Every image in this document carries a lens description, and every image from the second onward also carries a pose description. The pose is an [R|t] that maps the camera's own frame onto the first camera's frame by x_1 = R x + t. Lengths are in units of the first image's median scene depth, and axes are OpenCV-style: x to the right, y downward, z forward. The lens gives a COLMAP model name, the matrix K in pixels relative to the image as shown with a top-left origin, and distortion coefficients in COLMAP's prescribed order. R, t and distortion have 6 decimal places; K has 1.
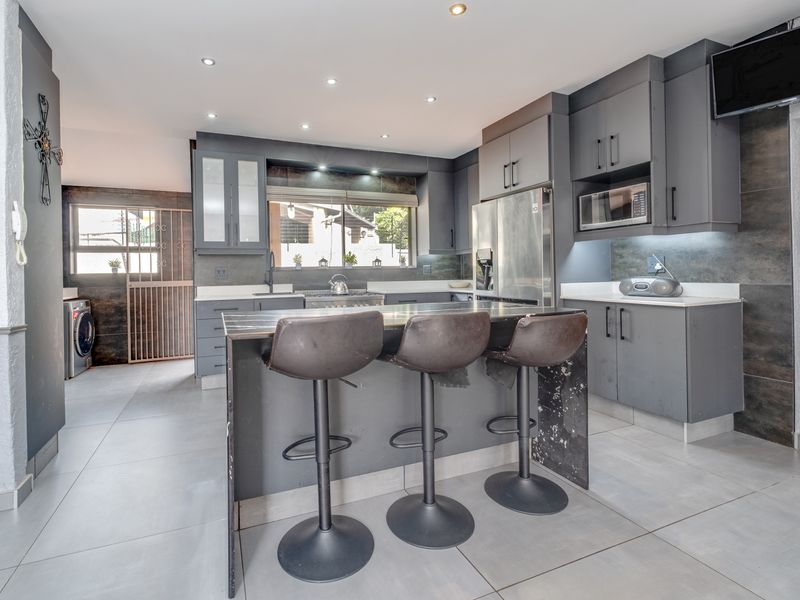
lens RADIAL K [[398.4, 0, 367.5], [0, 398.4, 281.3], [0, 0, 1]] dist [-0.002964, -0.000129]
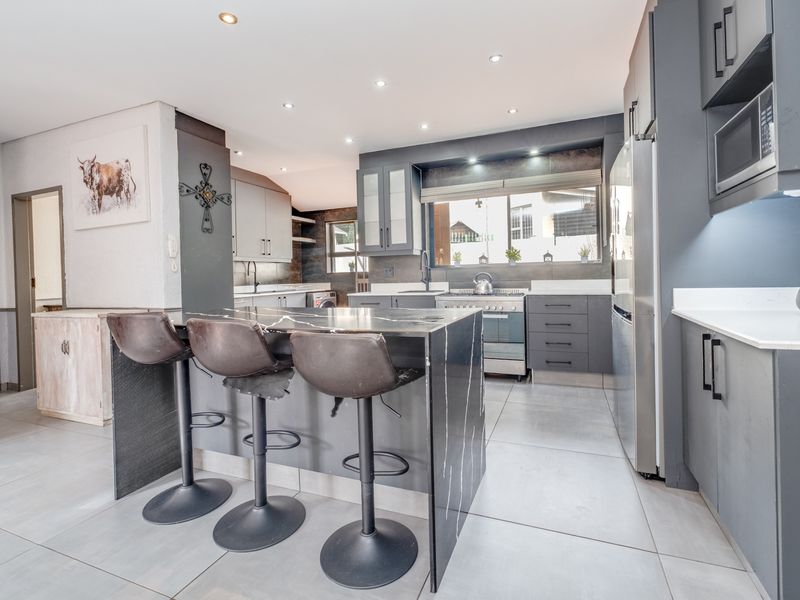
lens RADIAL K [[388.7, 0, 401.7], [0, 388.7, 285.0], [0, 0, 1]] dist [-0.002798, 0.000418]
pose [[0.720900, 0.016168, -0.692850, 0.435774], [0.001252, 0.999696, 0.024631, -0.011230], [0.693038, -0.018623, 0.720661, 0.219245]]
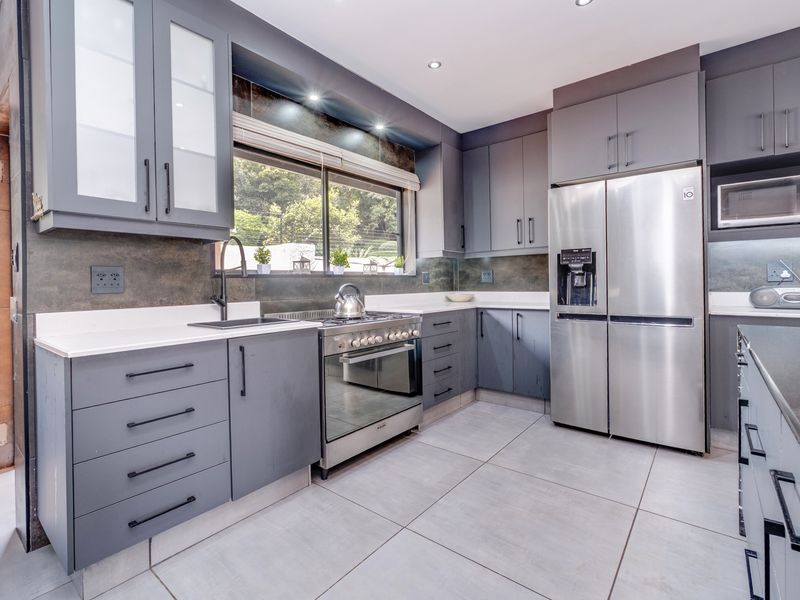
lens RADIAL K [[388.7, 0, 401.7], [0, 388.7, 285.0], [0, 0, 1]] dist [-0.002798, 0.000418]
pose [[0.867525, 0.000433, 0.497393, -0.299838], [0.008595, 0.999837, -0.015862, -0.005283], [-0.497319, 0.018036, 0.867380, 0.482749]]
